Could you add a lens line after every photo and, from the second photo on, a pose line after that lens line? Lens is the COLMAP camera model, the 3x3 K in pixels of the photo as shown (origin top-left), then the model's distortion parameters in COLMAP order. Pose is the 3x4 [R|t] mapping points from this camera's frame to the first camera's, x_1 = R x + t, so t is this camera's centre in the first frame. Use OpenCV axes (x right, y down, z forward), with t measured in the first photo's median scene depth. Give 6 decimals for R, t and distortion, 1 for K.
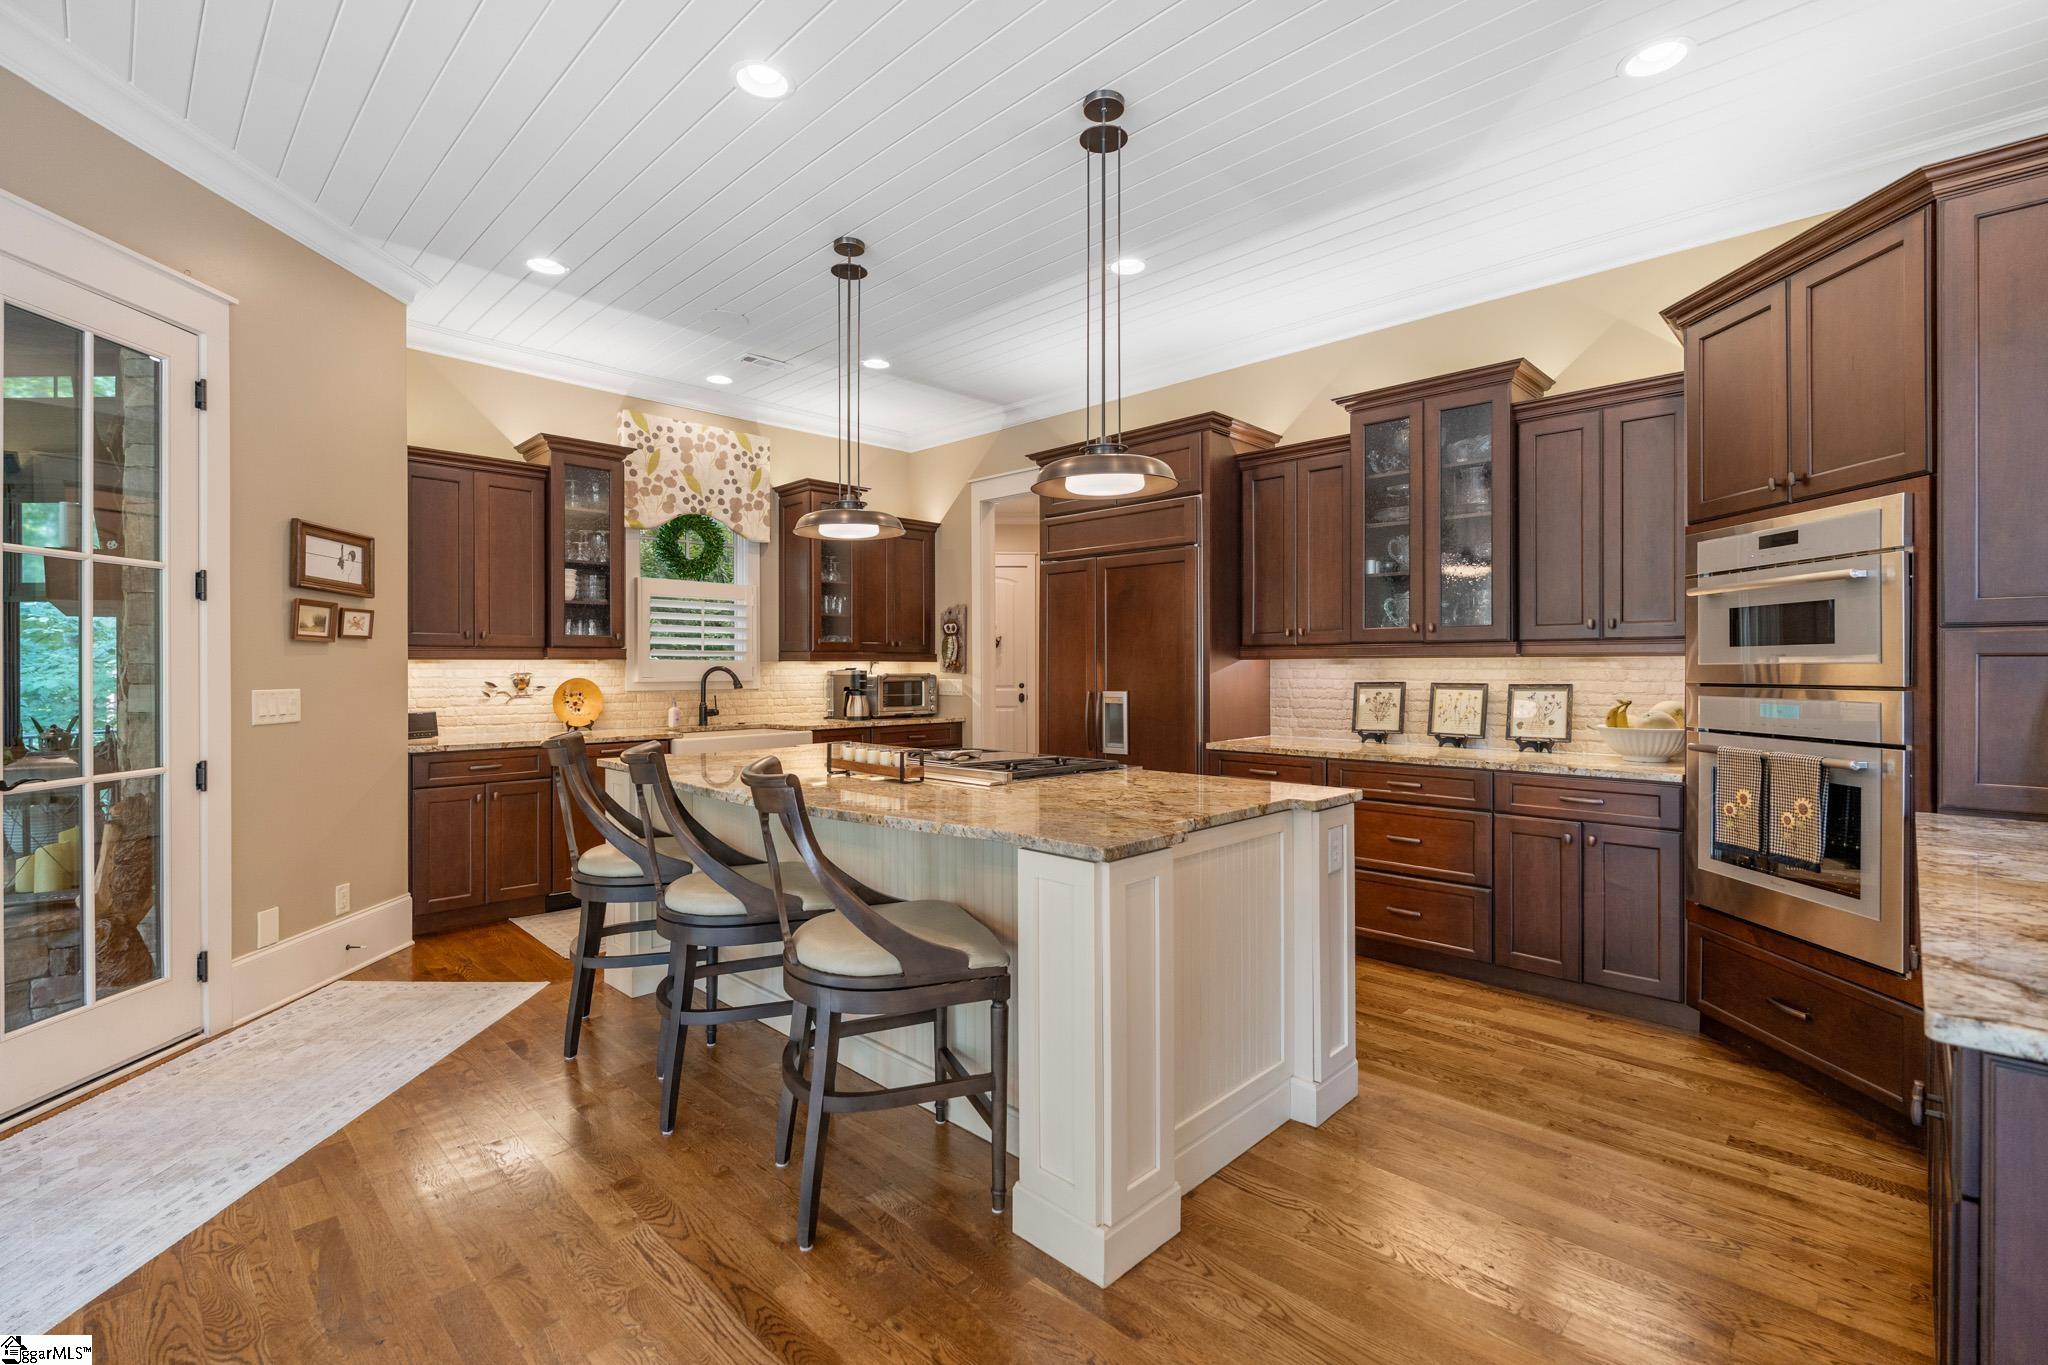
lens RADIAL K [[915.6, 0, 1013.0], [0, 915.6, 671.6], [0, 0, 1]] dist [-0.003102, 0.000040]
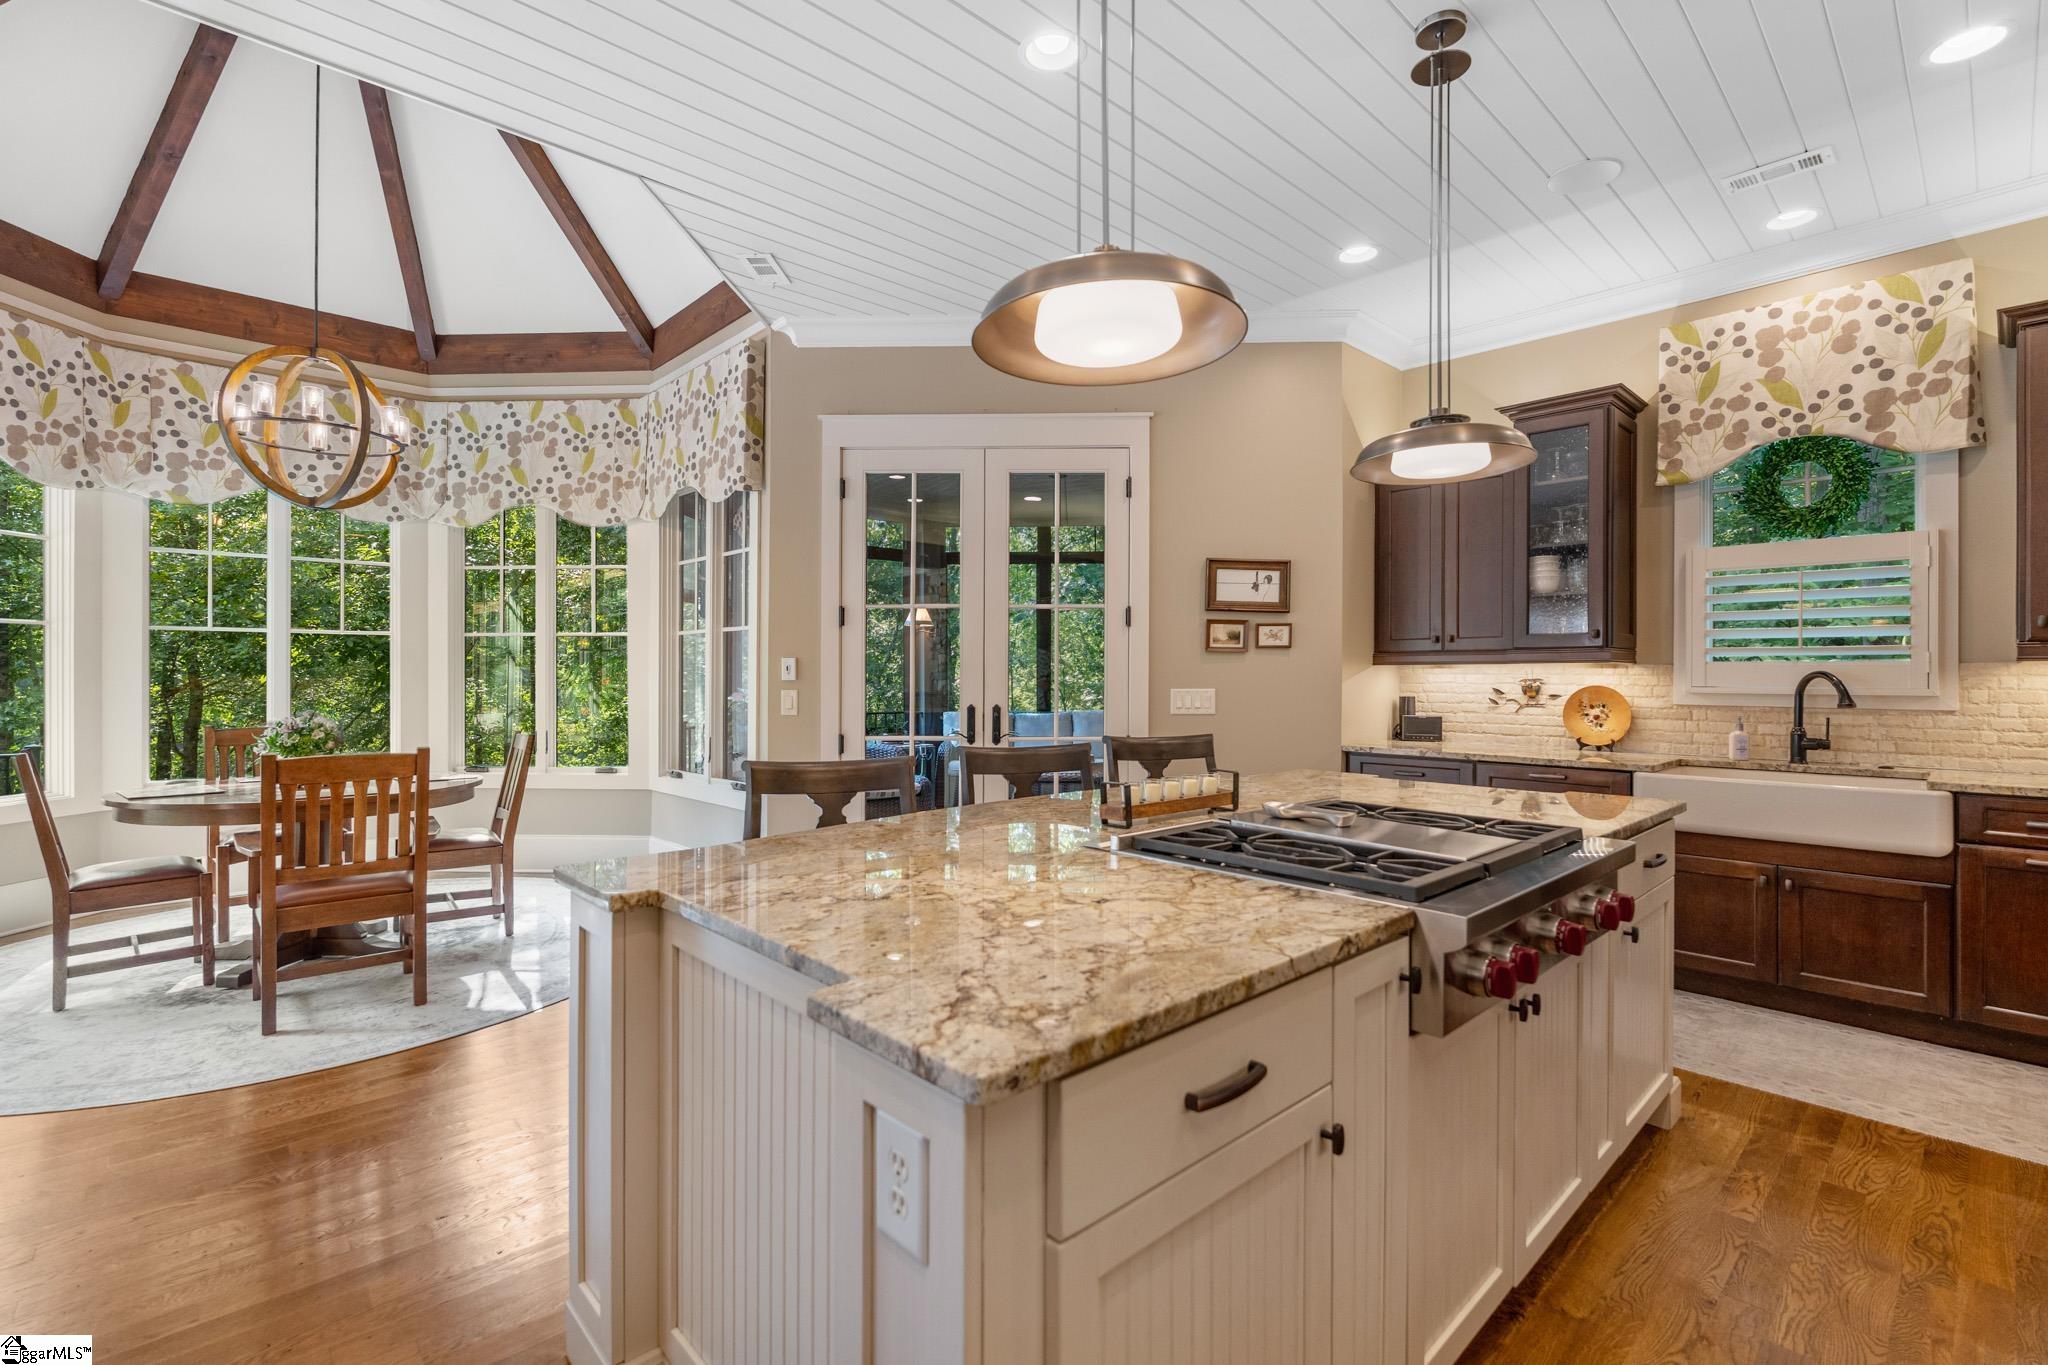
lens RADIAL K [[915.6, 0, 1020.7], [0, 915.6, 674.7], [0, 0, 1]] dist [-0.003102, 0.000040]
pose [[-0.036086, 0.001023, -0.999348, 0.354426], [-0.006371, 0.999979, 0.001254, -0.000718], [0.999328, 0.006412, -0.036079, 0.522087]]
